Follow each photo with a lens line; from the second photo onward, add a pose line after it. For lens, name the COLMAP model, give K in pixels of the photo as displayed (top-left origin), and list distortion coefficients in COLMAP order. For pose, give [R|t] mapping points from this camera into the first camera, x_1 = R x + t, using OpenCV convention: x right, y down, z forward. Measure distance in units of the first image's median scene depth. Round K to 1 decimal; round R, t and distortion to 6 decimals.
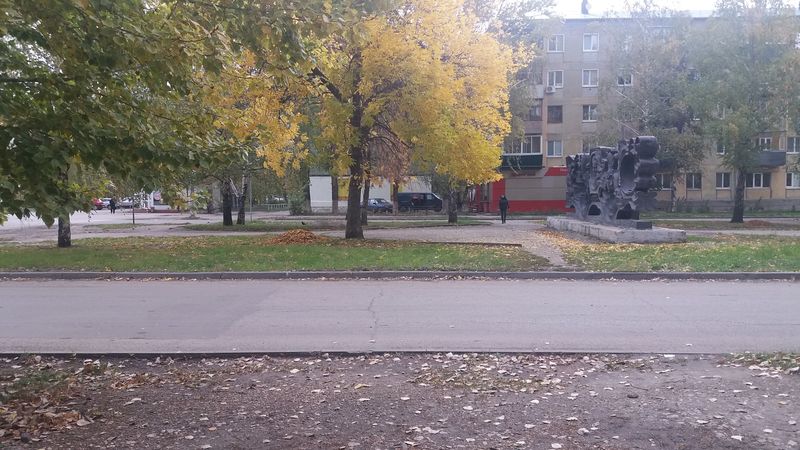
lens RADIAL K [[630.9, 0, 400.0], [0, 630.9, 225.0], [0, 0, 1]] dist [0.104316, -0.212303]
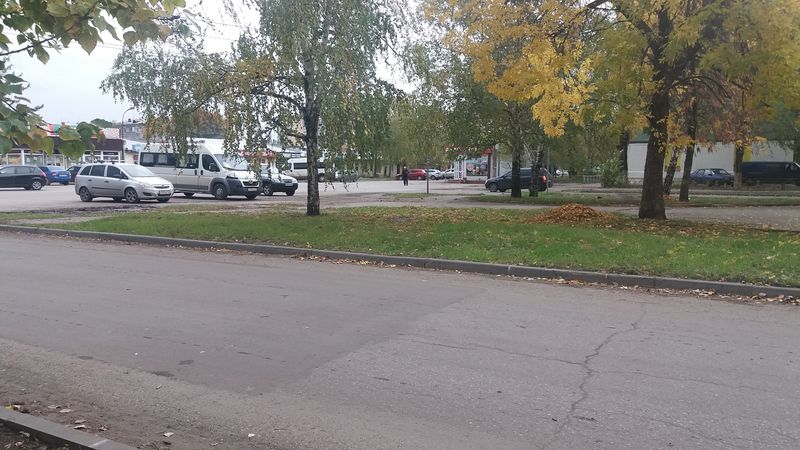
lens RADIAL K [[630.9, 0, 400.0], [0, 630.9, 225.0], [0, 0, 1]] dist [0.104316, -0.212303]
pose [[0.873621, 0.045451, -0.484479, 0.029557], [-0.024617, 0.998482, 0.049282, -0.000513], [0.485983, -0.031127, 0.873414, 0.210489]]
